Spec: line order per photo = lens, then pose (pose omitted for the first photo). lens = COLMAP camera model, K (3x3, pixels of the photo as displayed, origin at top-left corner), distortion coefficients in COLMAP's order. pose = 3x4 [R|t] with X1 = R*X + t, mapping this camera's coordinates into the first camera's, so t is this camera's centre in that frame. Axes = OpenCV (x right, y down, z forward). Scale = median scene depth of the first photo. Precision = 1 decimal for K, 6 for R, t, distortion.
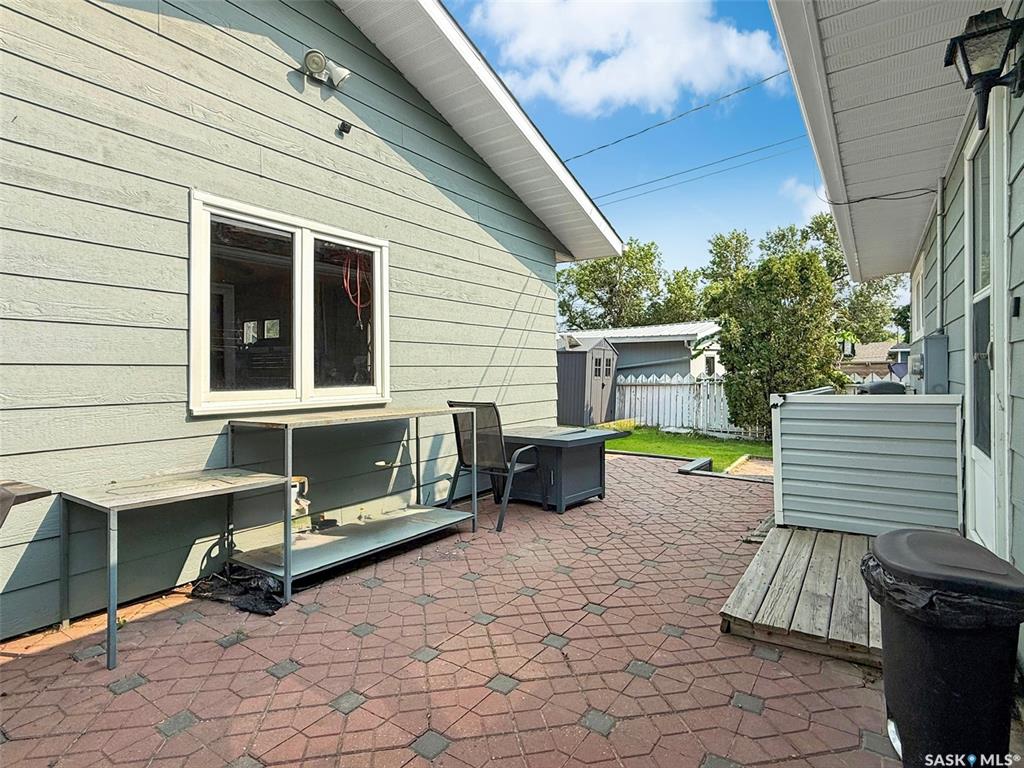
lens RADIAL K [[522.2, 0, 515.0], [0, 522.2, 377.0], [0, 0, 1]] dist [-0.001014, -0.000972]
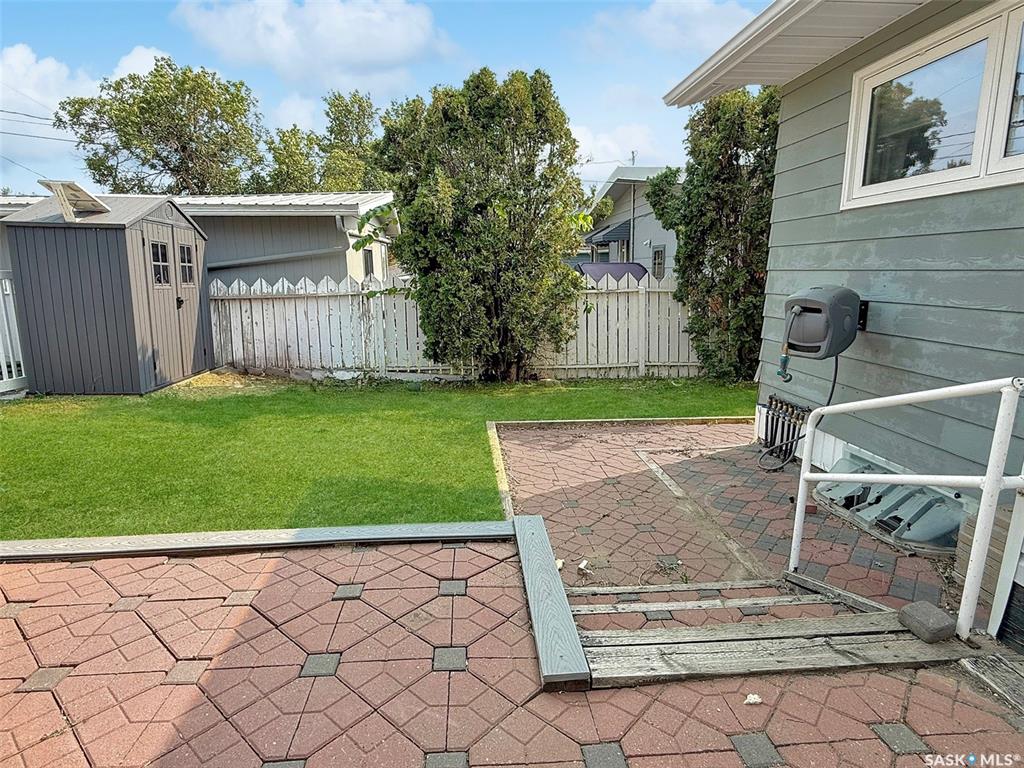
lens RADIAL K [[522.2, 0, 507.9], [0, 522.2, 385.6], [0, 0, 1]] dist [-0.001014, -0.000972]
pose [[0.761986, -0.136565, 0.633030, 0.080583], [0.009780, 0.979827, 0.199608, -0.001484], [-0.647519, -0.145908, 0.747950, 0.410269]]
